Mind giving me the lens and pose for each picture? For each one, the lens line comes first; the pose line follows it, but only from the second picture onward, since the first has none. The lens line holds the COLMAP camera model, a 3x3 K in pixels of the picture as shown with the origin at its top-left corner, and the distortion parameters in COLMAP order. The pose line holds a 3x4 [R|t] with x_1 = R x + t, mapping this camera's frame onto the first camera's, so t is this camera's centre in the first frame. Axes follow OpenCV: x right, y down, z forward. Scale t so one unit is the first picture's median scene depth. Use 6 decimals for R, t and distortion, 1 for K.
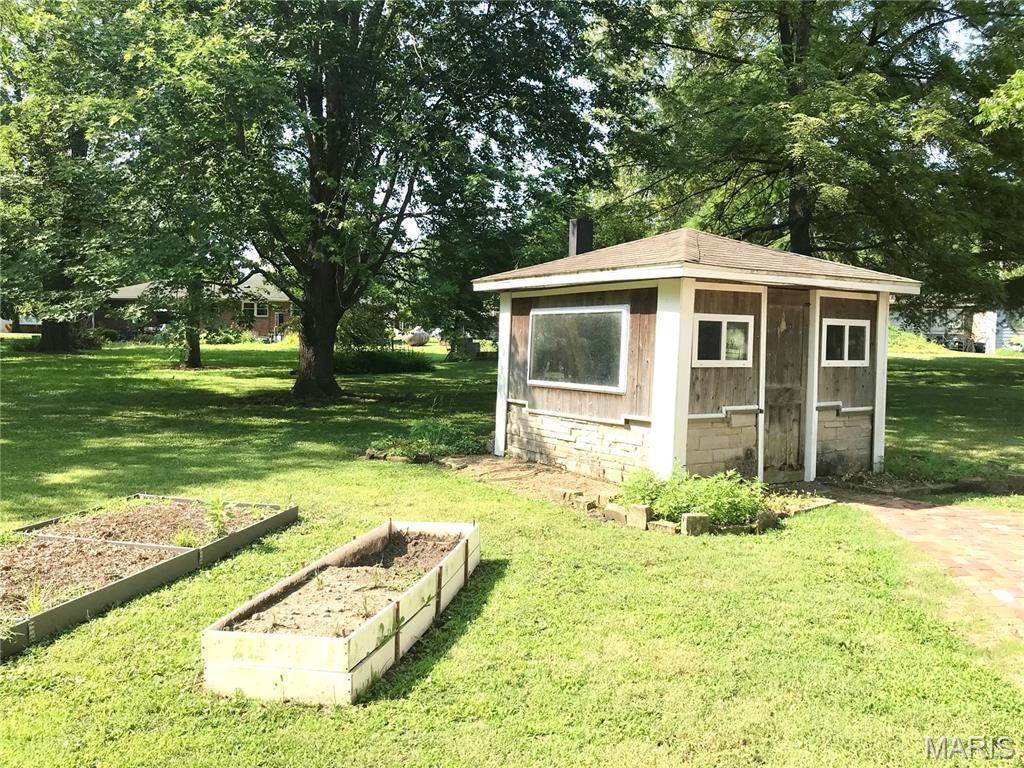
lens RADIAL K [[822.8, 0, 515.6], [0, 822.8, 377.8], [0, 0, 1]] dist [0.013318, -0.023104]
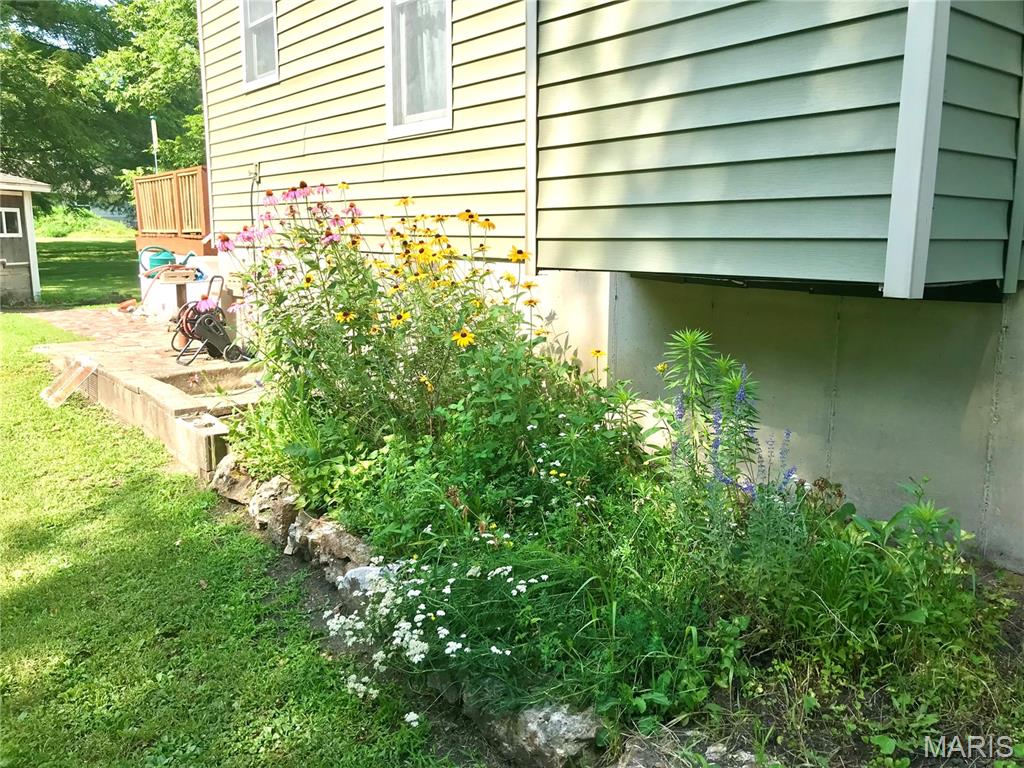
lens RADIAL K [[822.8, 0, 512.9], [0, 822.8, 383.9], [0, 0, 1]] dist [0.013318, -0.023104]
pose [[0.653761, -0.156917, 0.740252, -0.187402], [0.053632, 0.985411, 0.161519, 0.060150], [-0.754798, -0.065894, 0.652639, -0.807723]]
